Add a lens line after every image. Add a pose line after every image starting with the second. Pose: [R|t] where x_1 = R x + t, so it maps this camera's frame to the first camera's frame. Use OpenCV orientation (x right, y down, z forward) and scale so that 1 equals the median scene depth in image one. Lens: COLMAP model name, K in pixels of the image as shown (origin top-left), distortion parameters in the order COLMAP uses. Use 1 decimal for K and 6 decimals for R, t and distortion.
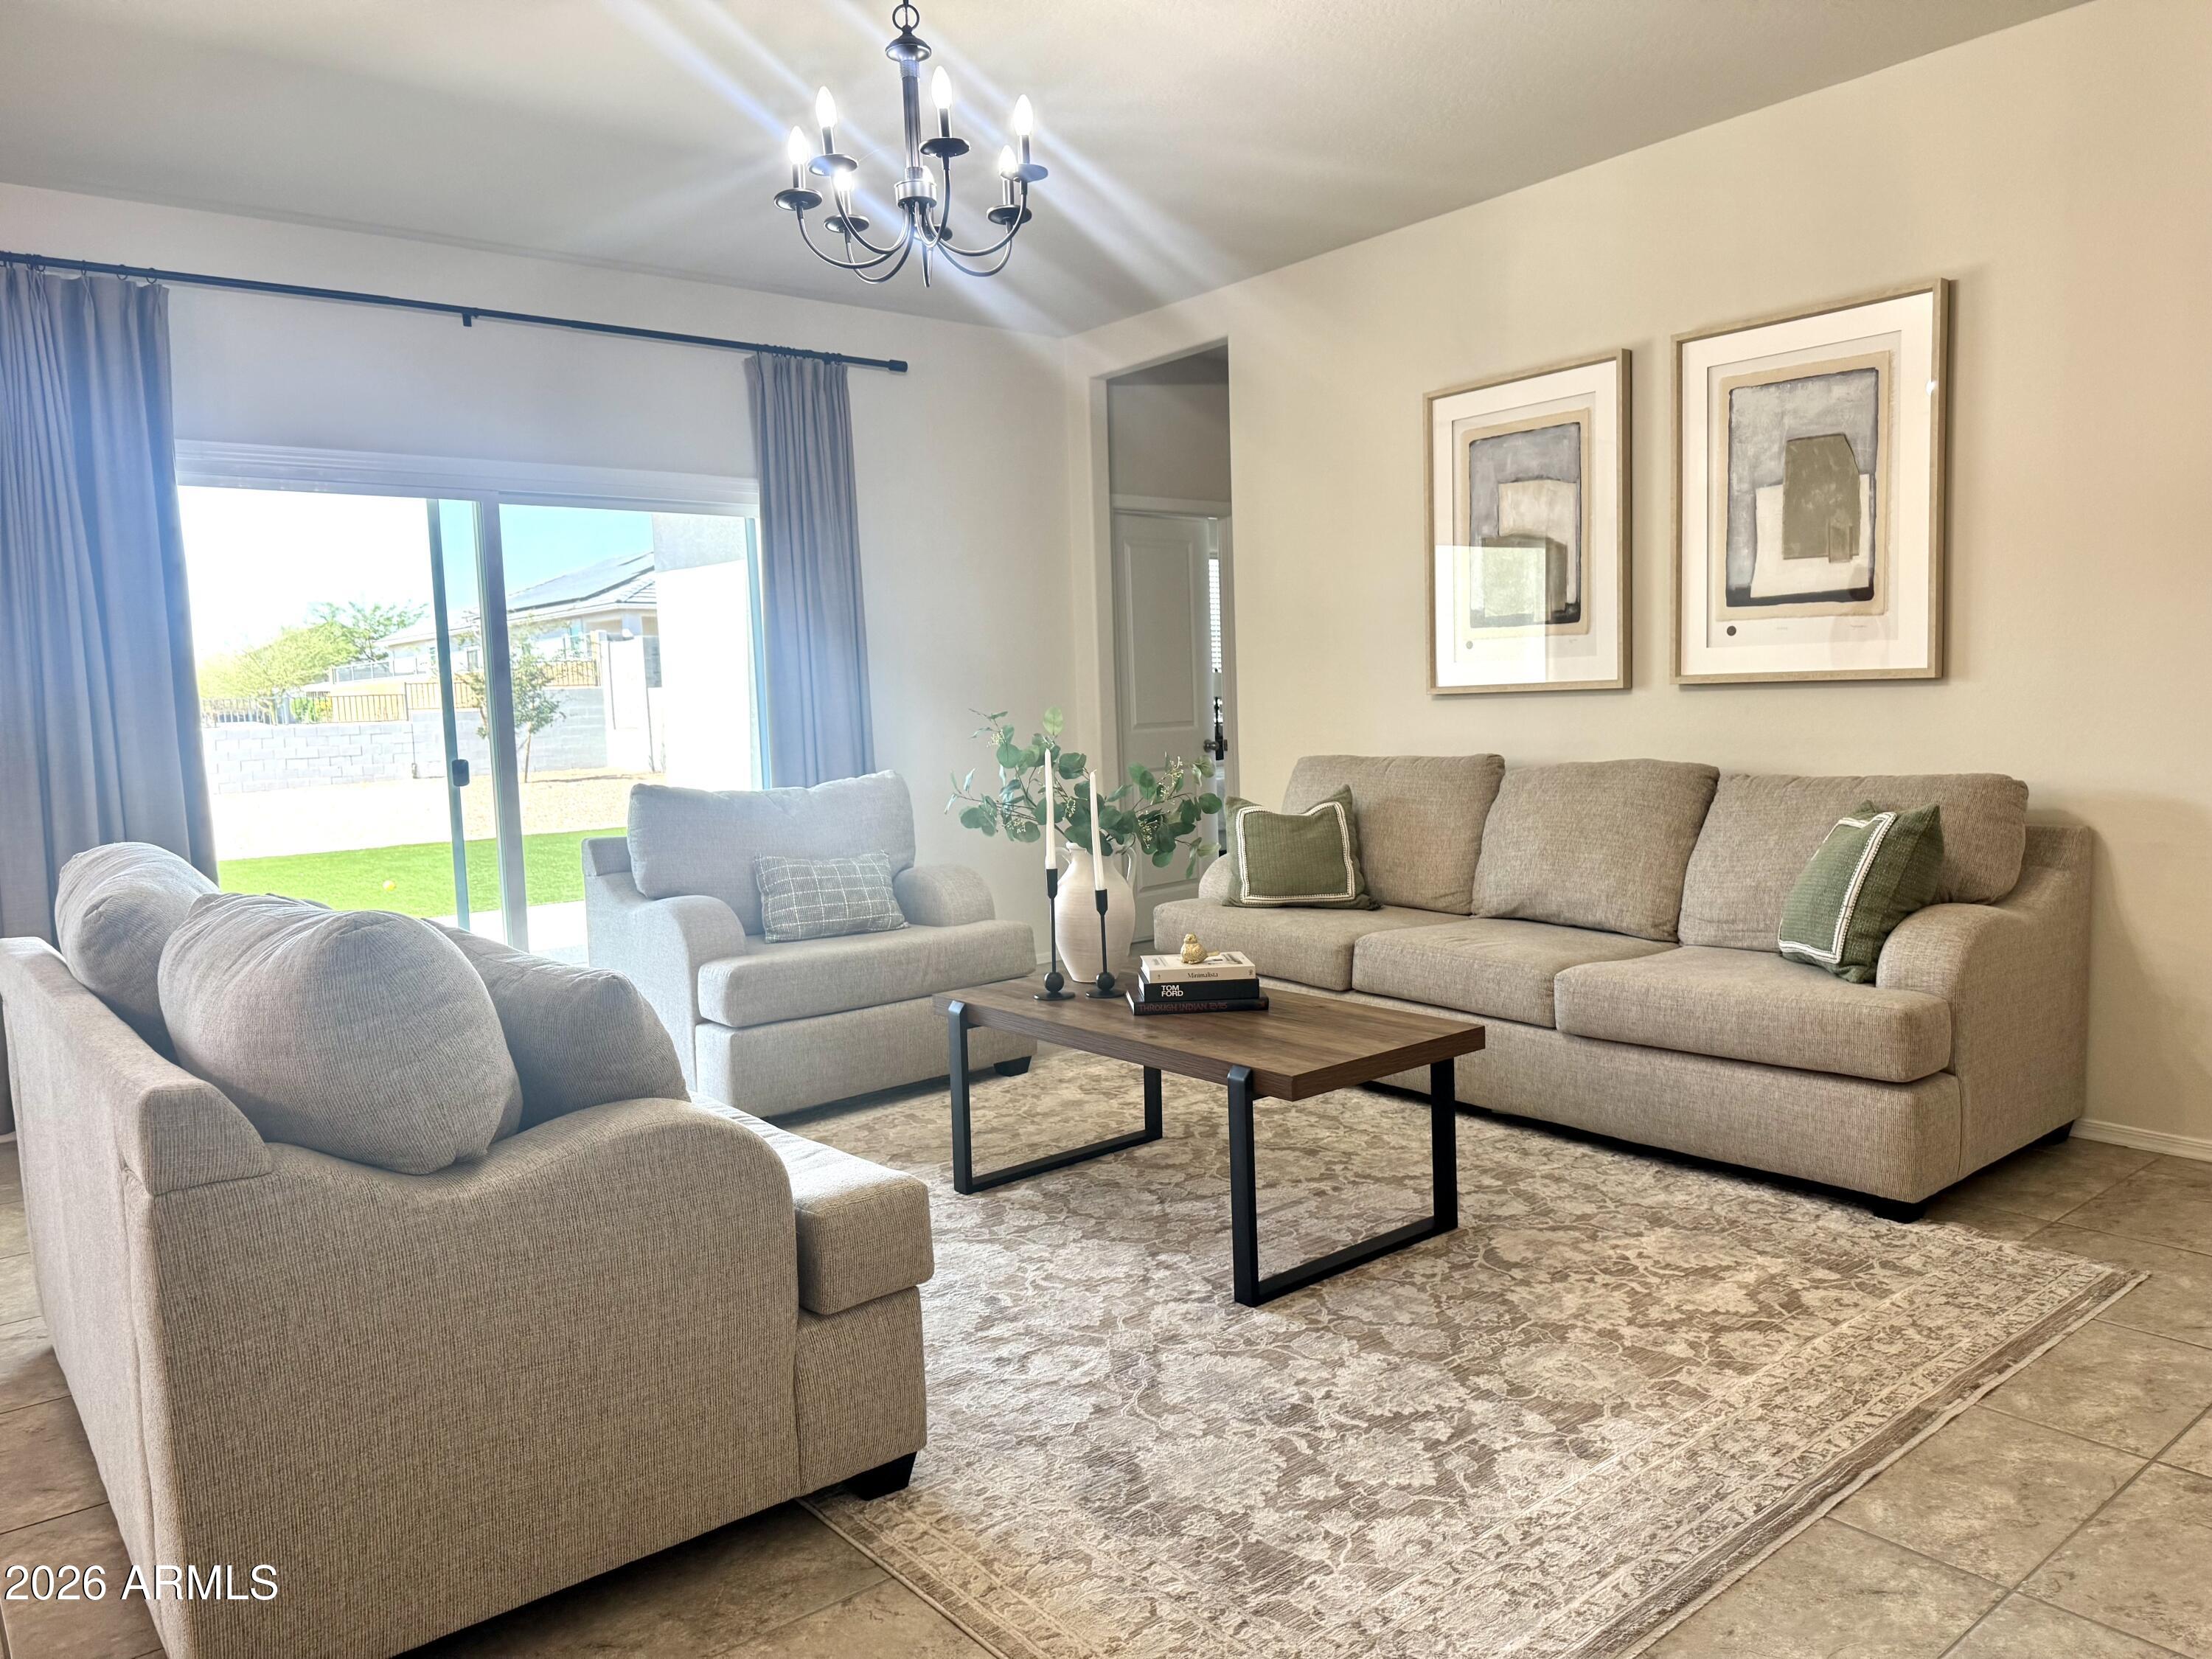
lens RADIAL K [[1549.6, 0, 1119.6], [0, 1549.6, 834.3], [0, 0, 1]] dist [0.011594, 0.002689]
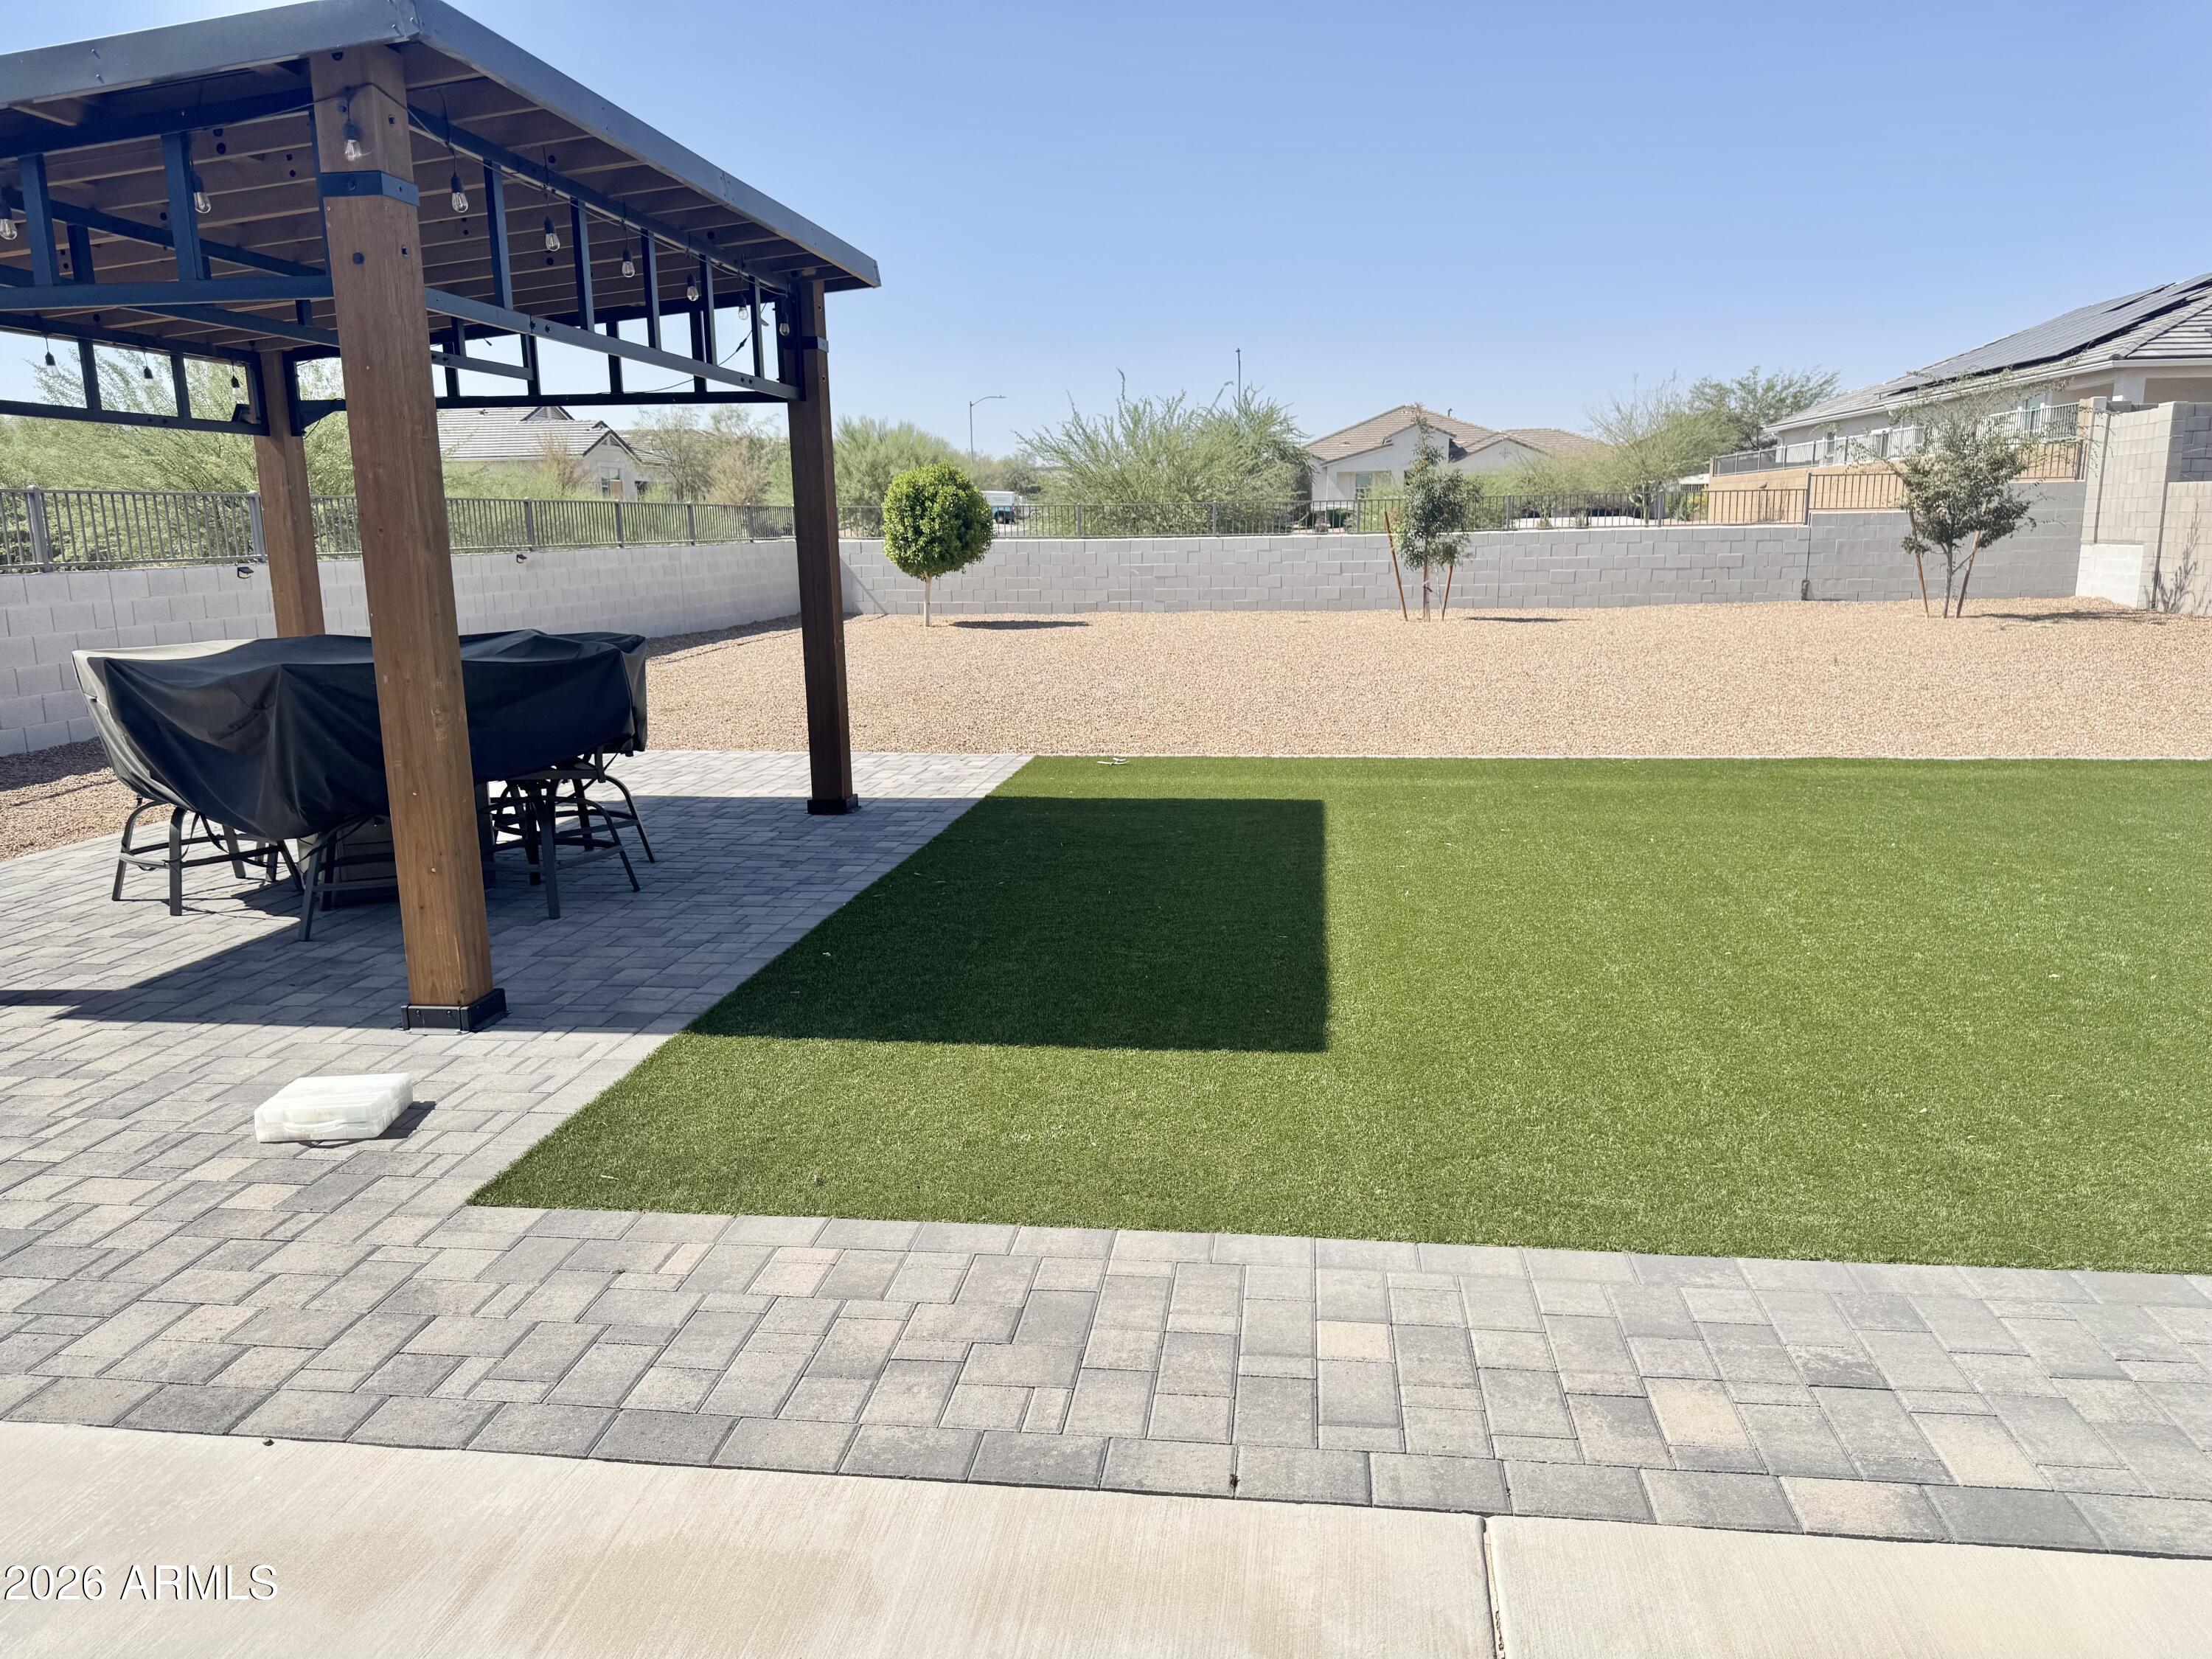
lens RADIAL K [[1549.6, 0, 1114.5], [0, 1549.6, 836.2], [0, 0, 1]] dist [0.011594, 0.002689]
pose [[0.683196, 0.167015, -0.710880, -0.081239], [-0.072670, 0.984211, 0.161391, -0.013964], [0.726611, -0.058602, 0.684546, 0.144514]]
